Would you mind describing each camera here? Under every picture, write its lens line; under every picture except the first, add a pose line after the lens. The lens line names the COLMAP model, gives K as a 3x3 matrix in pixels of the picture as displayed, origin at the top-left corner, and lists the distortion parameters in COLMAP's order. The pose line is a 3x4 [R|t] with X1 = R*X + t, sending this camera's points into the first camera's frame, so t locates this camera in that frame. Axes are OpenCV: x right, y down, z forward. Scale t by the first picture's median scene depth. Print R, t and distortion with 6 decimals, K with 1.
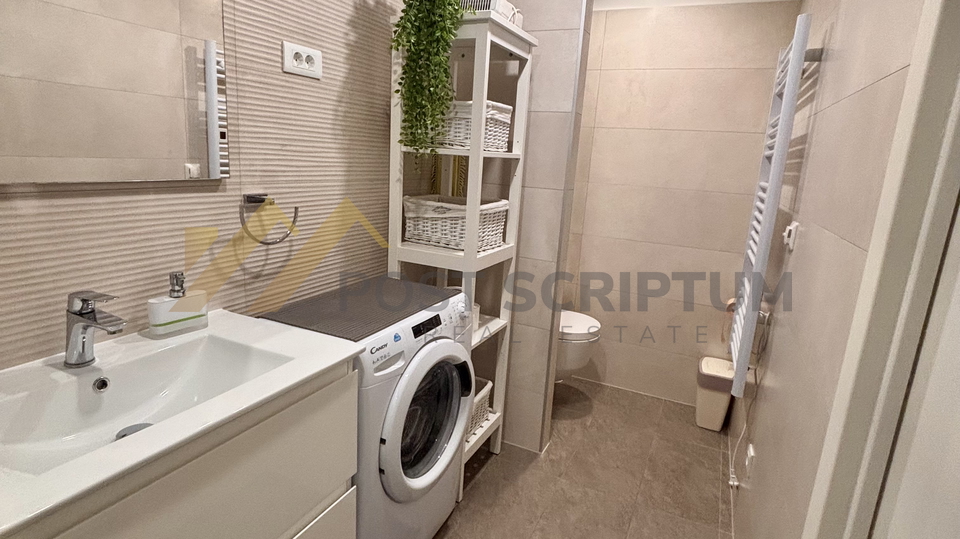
lens RADIAL K [[497.7, 0, 480.0], [0, 497.7, 269.5], [0, 0, 1]] dist [0.078006, -0.075620]
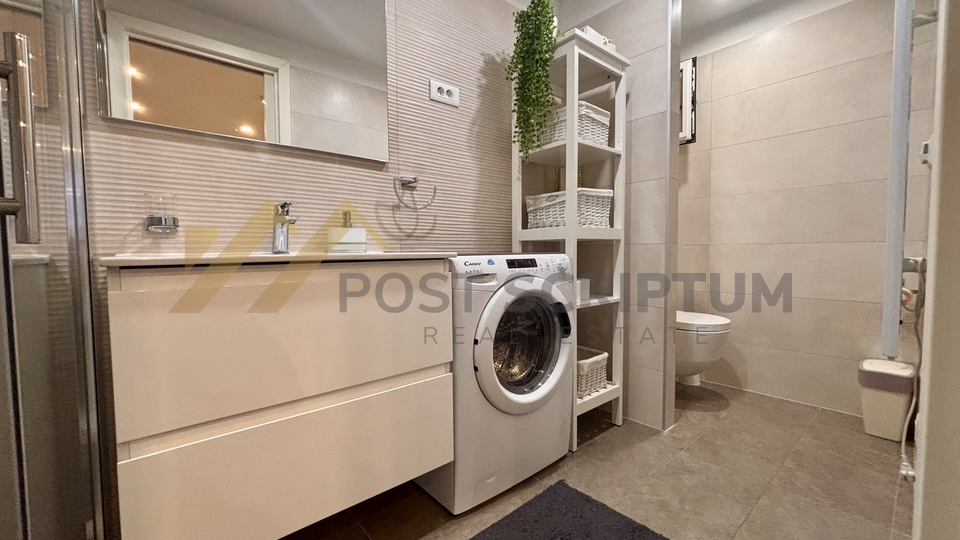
lens RADIAL K [[377.6, 0, 480.0], [0, 377.6, 270.0], [0, 0, 1]] dist [0.000961, 0.000321]
pose [[0.912080, -0.047832, -0.407213, 0.135209], [-0.025373, 0.984684, -0.172493, 0.226660], [0.409227, 0.167660, 0.896897, 0.108293]]
